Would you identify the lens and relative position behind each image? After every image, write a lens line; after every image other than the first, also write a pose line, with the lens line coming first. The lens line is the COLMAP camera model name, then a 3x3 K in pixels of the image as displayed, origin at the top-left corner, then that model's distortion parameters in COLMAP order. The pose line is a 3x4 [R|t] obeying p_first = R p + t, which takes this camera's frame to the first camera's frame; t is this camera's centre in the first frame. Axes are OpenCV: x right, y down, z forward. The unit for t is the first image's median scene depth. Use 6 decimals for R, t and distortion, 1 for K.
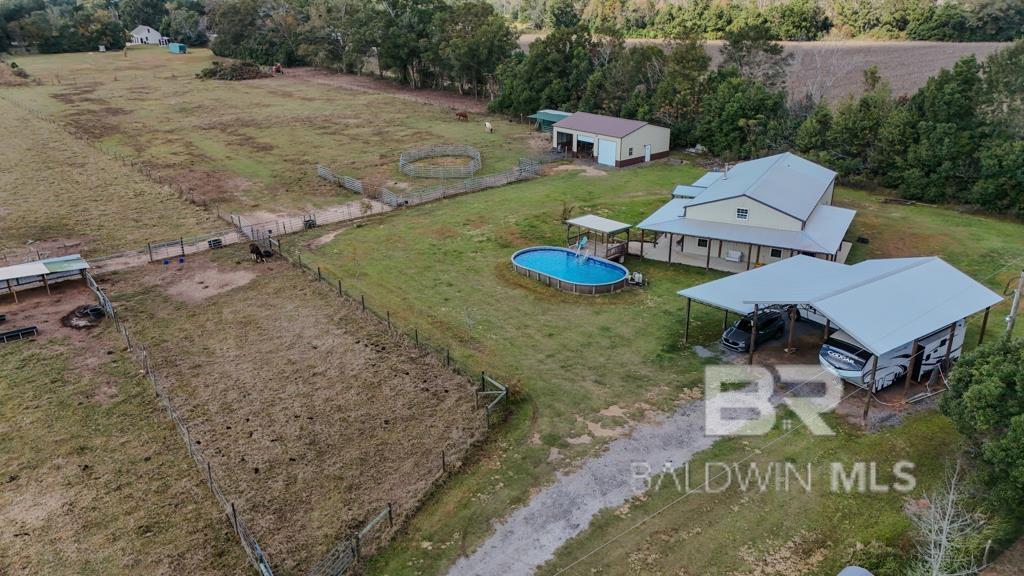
lens RADIAL K [[754.6, 0, 514.3], [0, 754.6, 284.8], [0, 0, 1]] dist [0.080647, -0.089721]
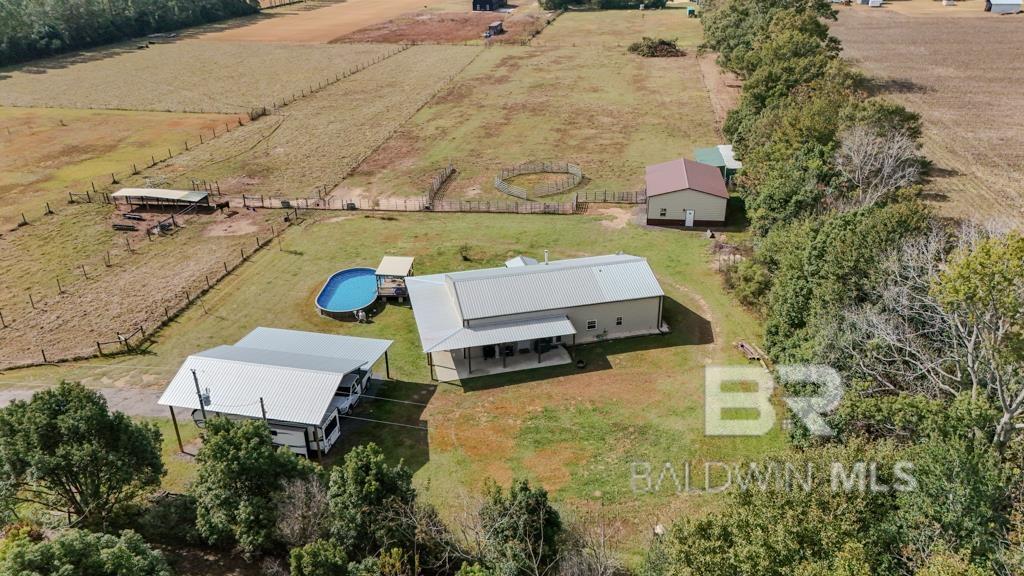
lens RADIAL K [[754.6, 0, 514.3], [0, 754.6, 284.8], [0, 0, 1]] dist [0.080647, -0.089721]
pose [[0.673405, 0.316778, -0.667965, 0.782524], [-0.260545, 0.947264, 0.186567, -0.242184], [0.691840, 0.048400, 0.720427, 0.181203]]
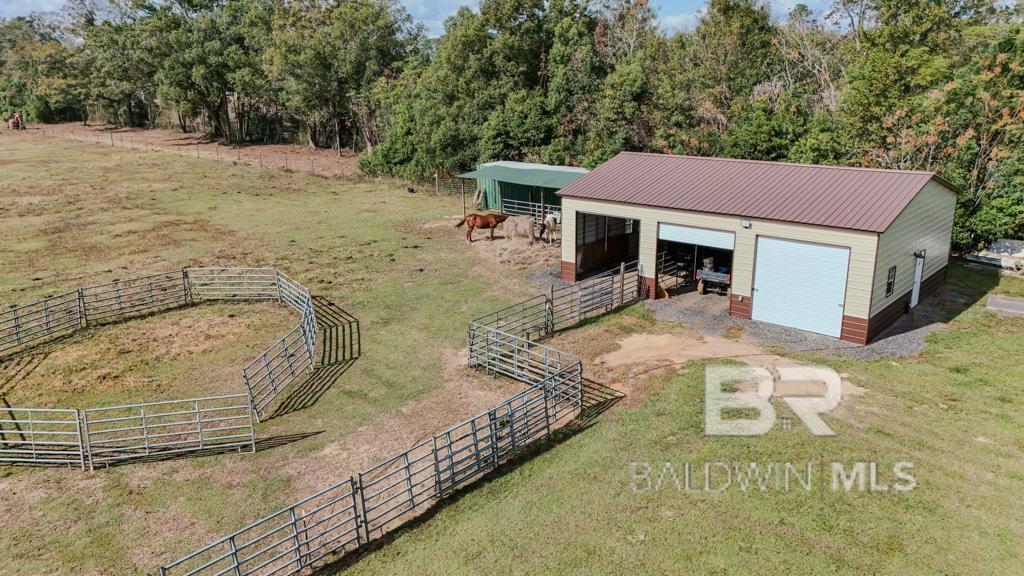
lens RADIAL K [[754.6, 0, 514.3], [0, 754.6, 284.8], [0, 0, 1]] dist [0.080647, -0.089721]
pose [[0.988999, -0.041618, 0.141947, -0.015212], [0.055525, 0.993884, -0.095459, -0.172270], [-0.137106, 0.102290, 0.985261, 0.833355]]
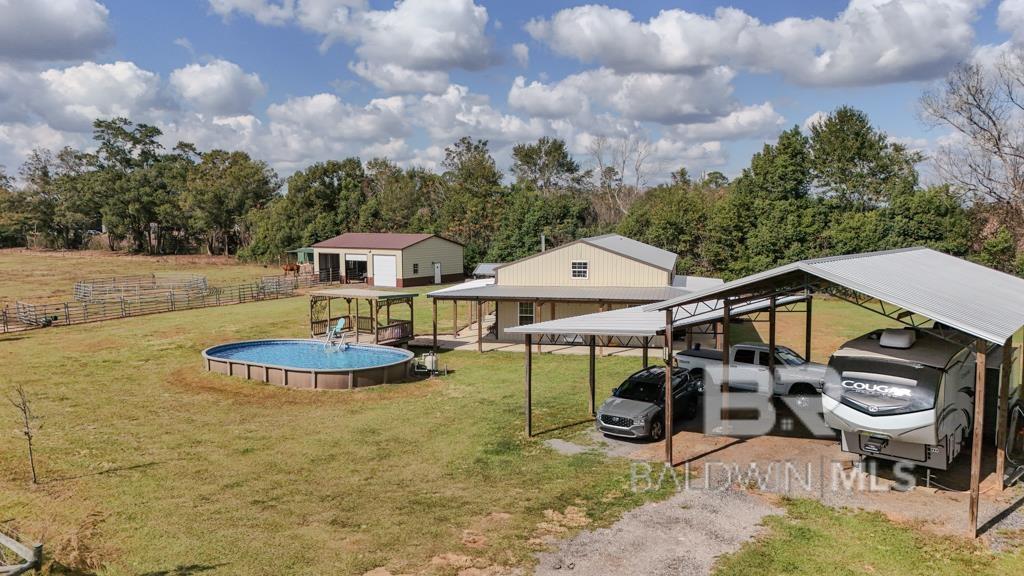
lens RADIAL K [[757.1, 0, 514.8], [0, 757.1, 284.7], [0, 0, 1]] dist [0.064590, -0.058567]
pose [[0.963202, -0.018985, 0.268106, 0.048487], [0.094203, 0.958074, -0.270592, 0.065104], [-0.251728, 0.285892, 0.924608, 0.290733]]
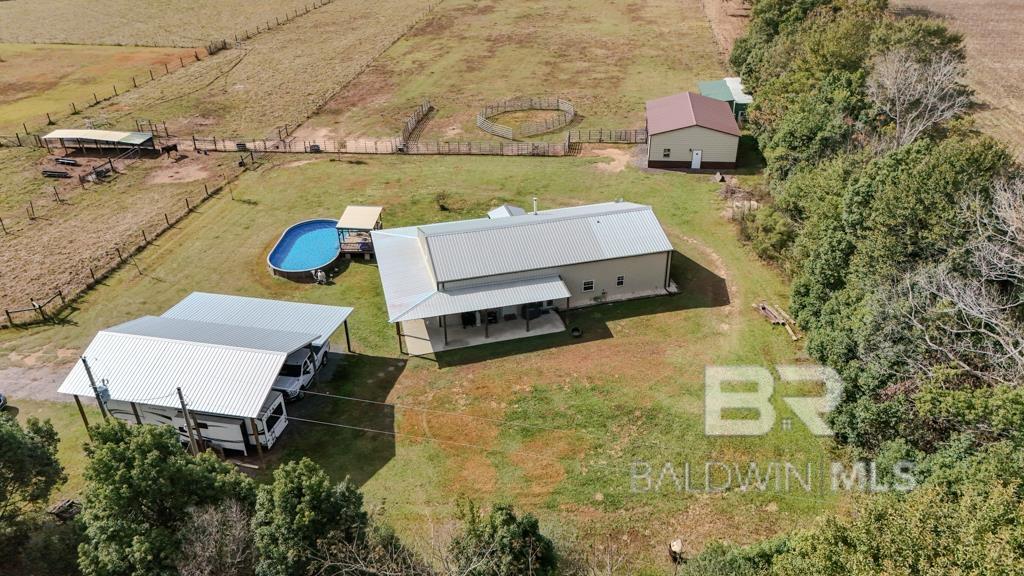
lens RADIAL K [[757.1, 0, 514.8], [0, 757.1, 284.7], [0, 0, 1]] dist [0.064590, -0.058567]
pose [[0.685989, 0.357166, -0.633918, 0.707202], [-0.255335, 0.933992, 0.249927, -0.229522], [0.681339, -0.009586, 0.731905, 0.266816]]
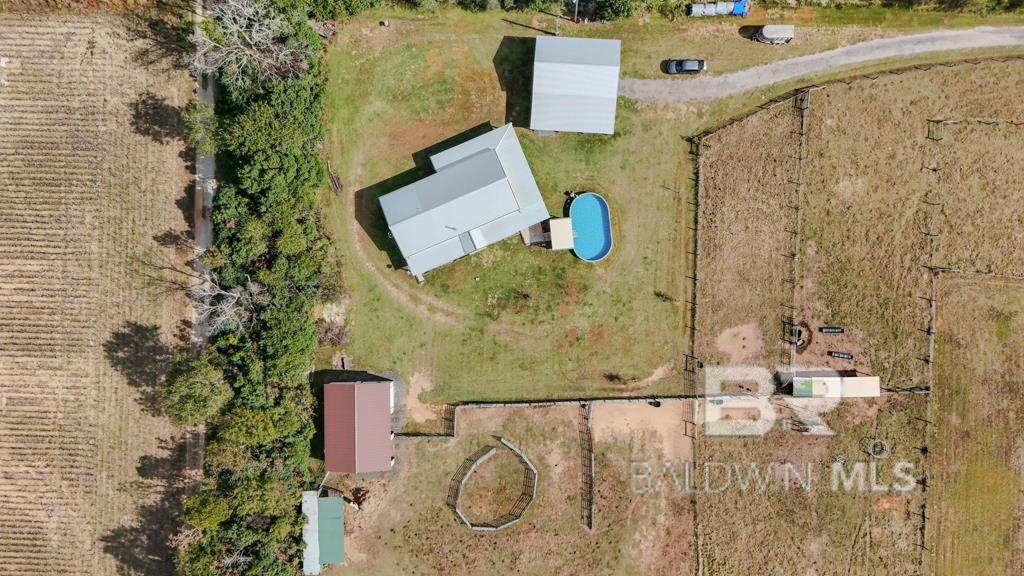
lens RADIAL K [[754.6, 0, 514.3], [0, 754.6, 284.8], [0, 0, 1]] dist [0.080647, -0.089721]
pose [[-0.780620, -0.624051, 0.034544, 0.045967], [0.266304, -0.282098, 0.921685, -1.298131], [-0.565433, 0.728685, 0.386399, 0.337599]]
